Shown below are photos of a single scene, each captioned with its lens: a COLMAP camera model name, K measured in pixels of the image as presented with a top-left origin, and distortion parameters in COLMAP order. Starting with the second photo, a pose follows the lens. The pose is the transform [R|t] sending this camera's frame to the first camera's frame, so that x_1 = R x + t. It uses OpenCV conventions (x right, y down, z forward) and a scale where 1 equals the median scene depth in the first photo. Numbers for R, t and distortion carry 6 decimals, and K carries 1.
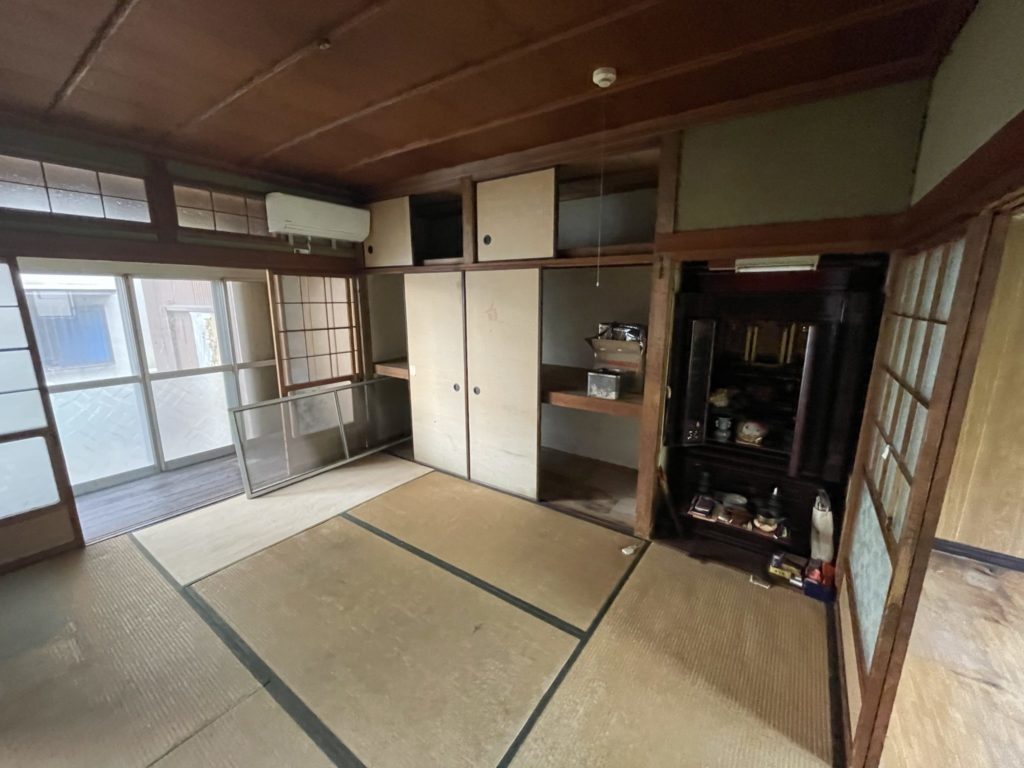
lens RADIAL K [[412.2, 0, 509.0], [0, 412.2, 382.3], [0, 0, 1]] dist [0.001303, 0.000031]
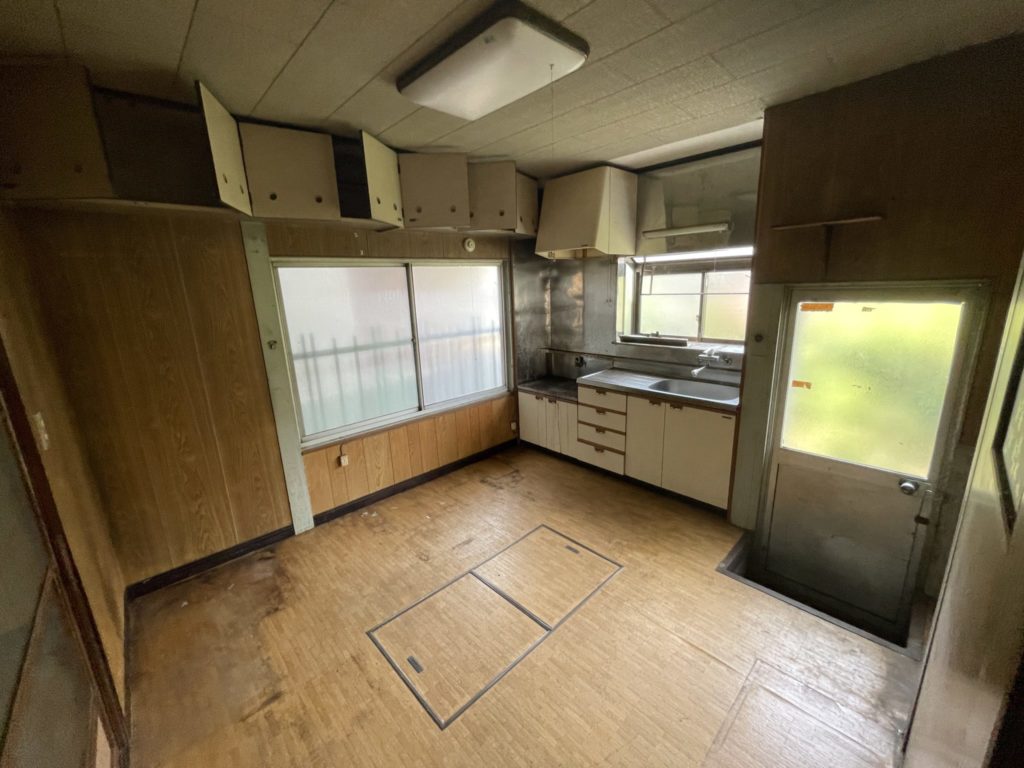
lens RADIAL K [[412.2, 0, 512.0], [0, 412.2, 380.6], [0, 0, 1]] dist [0.001303, 0.000031]
pose [[0.189425, -0.233799, 0.953654, 0.384441], [0.240142, 0.952774, 0.185884, -0.013678], [-0.952077, 0.193802, 0.236624, 0.073973]]
